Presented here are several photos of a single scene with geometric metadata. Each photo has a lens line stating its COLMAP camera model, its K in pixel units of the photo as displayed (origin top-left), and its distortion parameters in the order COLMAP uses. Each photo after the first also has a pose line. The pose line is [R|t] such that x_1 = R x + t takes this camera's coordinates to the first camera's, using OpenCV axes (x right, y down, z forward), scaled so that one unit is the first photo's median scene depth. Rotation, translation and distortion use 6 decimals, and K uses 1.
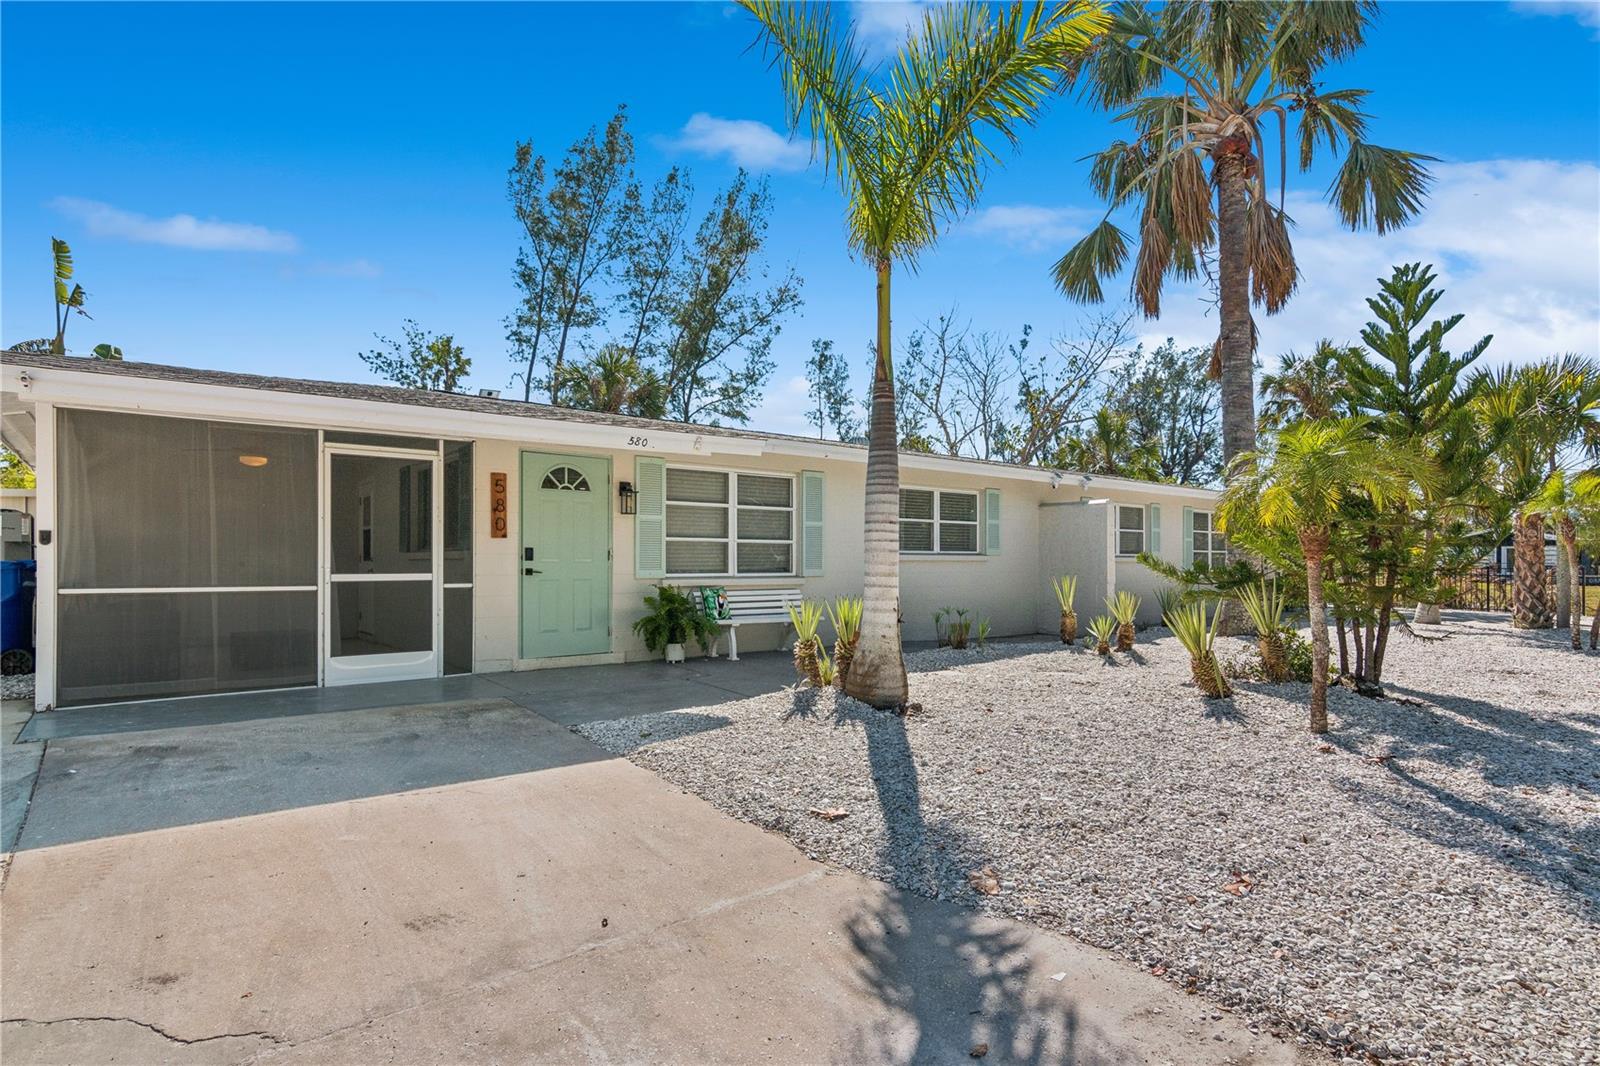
lens RADIAL K [[850.0, 0, 800.5], [0, 850.0, 565.9], [0, 0, 1]] dist [0.003937, -0.000426]
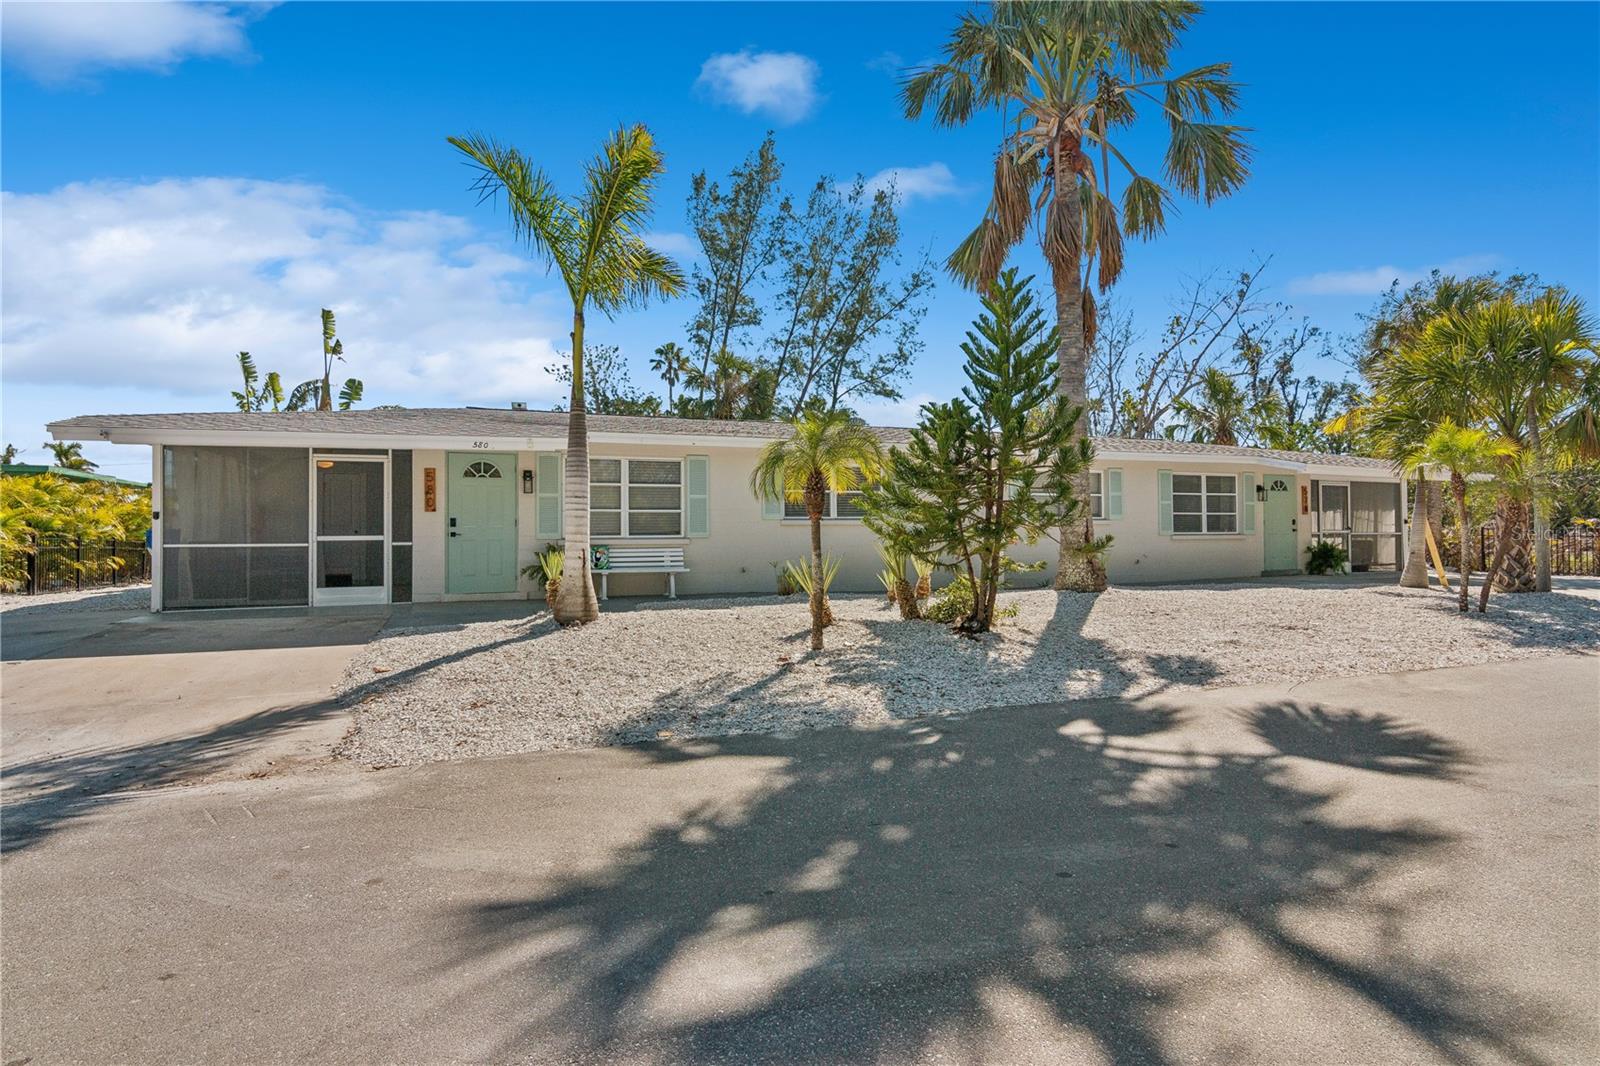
lens RADIAL K [[836.1, 0, 805.5], [0, 836.1, 523.3], [0, 0, 1]] dist [0.000918, 0.000114]
pose [[0.947670, -0.010529, -0.319076, 0.488478], [0.006130, 0.999872, -0.014789, 0.008531], [0.319191, 0.012059, 0.947614, -0.116582]]
